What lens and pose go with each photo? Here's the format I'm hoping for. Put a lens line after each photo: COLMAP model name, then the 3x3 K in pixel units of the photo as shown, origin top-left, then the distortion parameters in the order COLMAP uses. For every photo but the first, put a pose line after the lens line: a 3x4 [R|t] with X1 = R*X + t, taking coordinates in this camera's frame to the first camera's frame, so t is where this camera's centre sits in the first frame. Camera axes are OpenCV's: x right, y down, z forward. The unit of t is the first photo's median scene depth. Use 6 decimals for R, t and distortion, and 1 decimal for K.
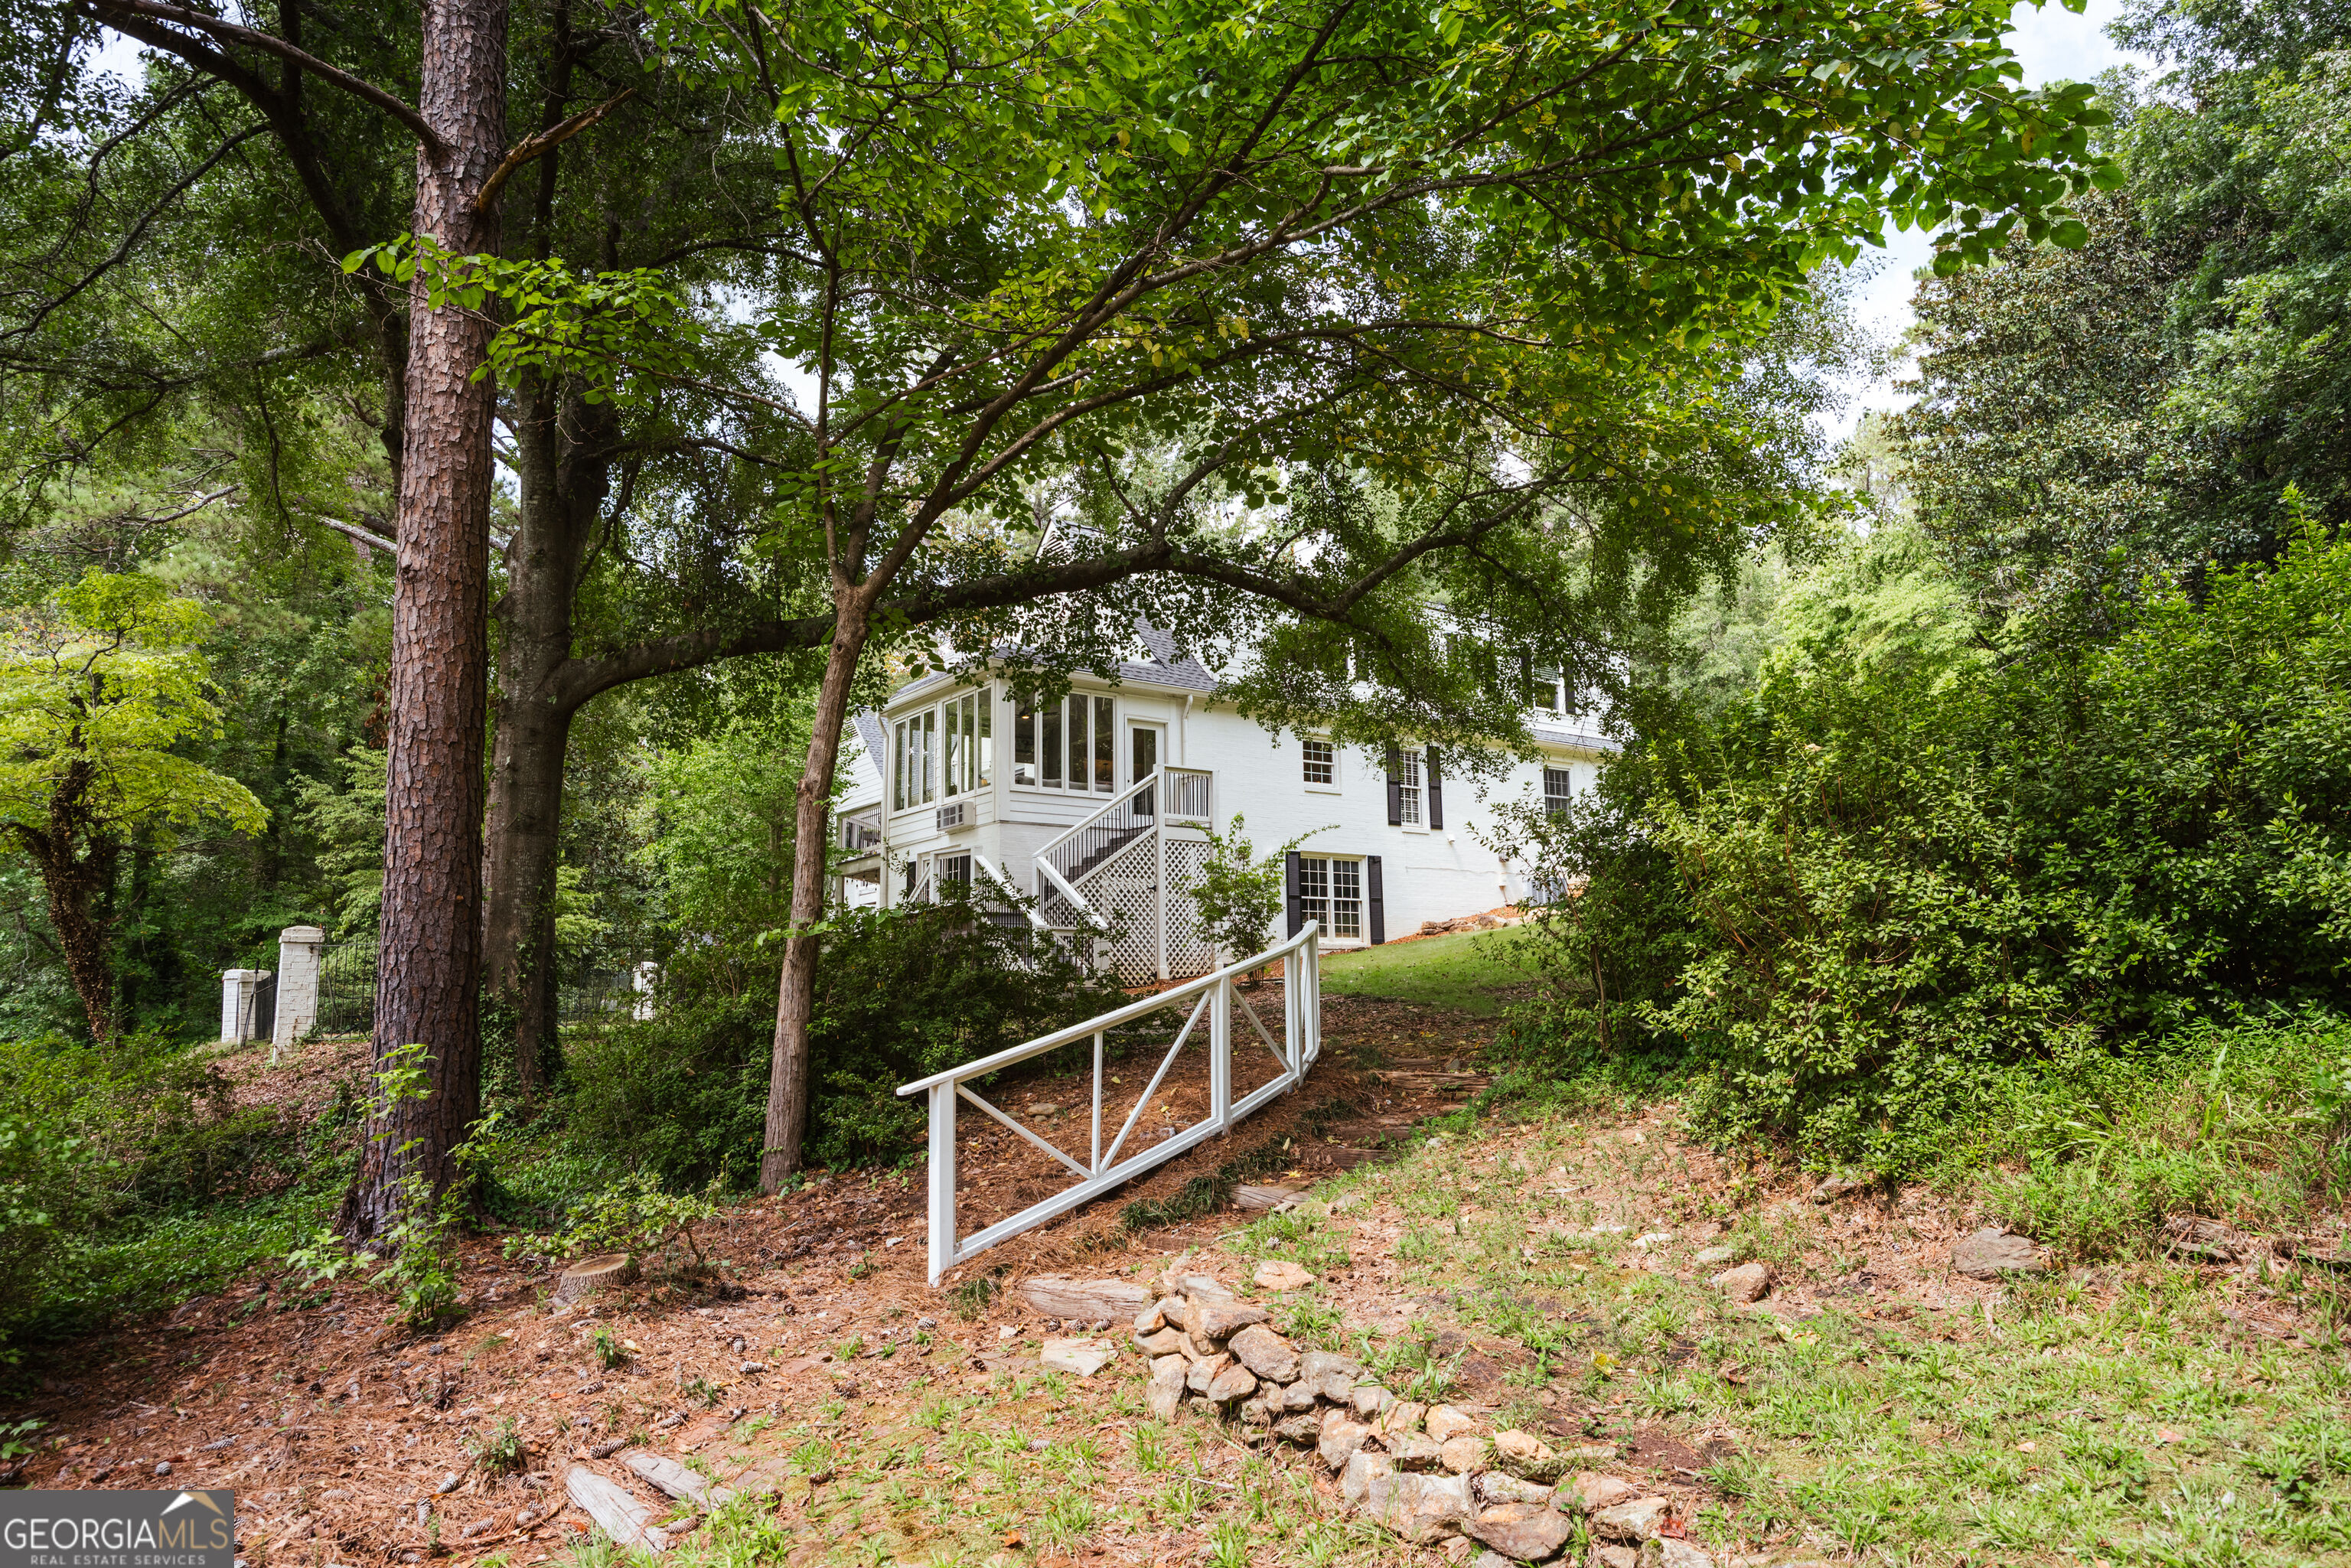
lens RADIAL K [[1659.7, 0, 1179.7], [0, 1659.7, 690.8], [0, 0, 1]] dist [-0.001728, 0.001445]
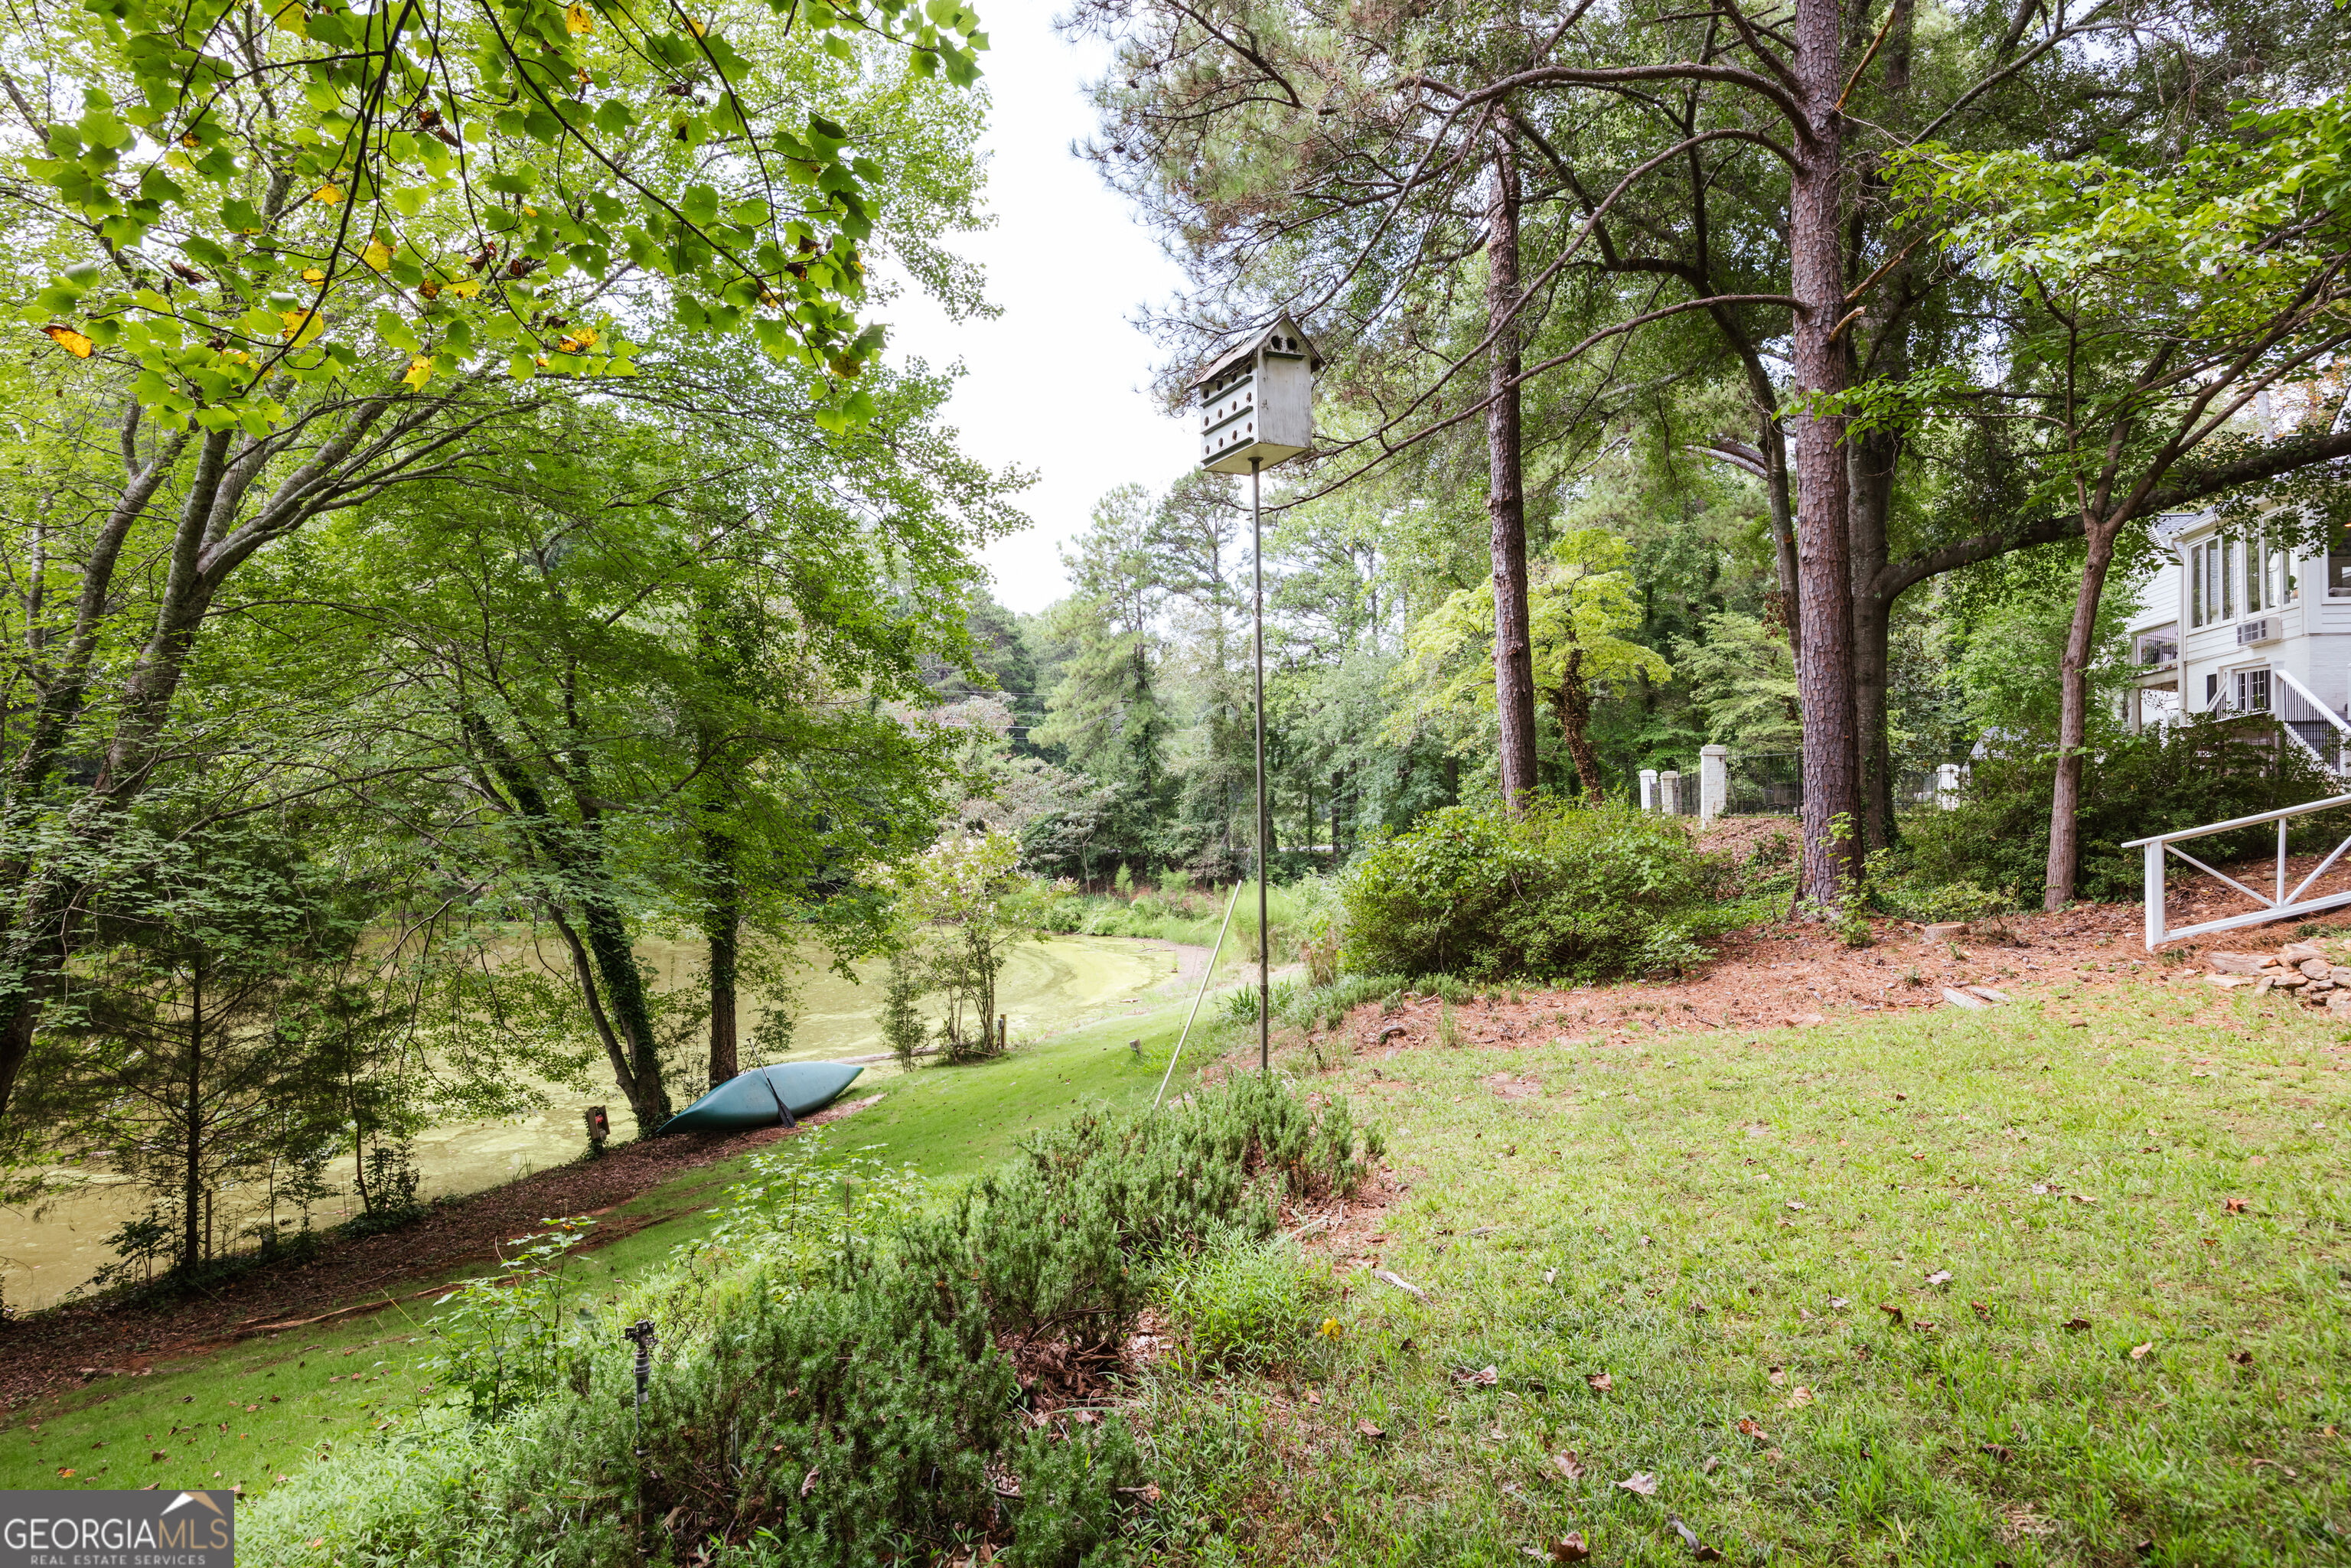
lens RADIAL K [[1341.9, 0, 1139.7], [0, 1341.9, 784.2], [0, 0, 1]] dist [-0.021285, -0.000890]
pose [[0.659042, 0.010850, -0.752028, 0.099253], [0.122429, 0.985012, 0.121502, -0.061767], [0.742075, -0.172145, 0.647835, -0.339708]]
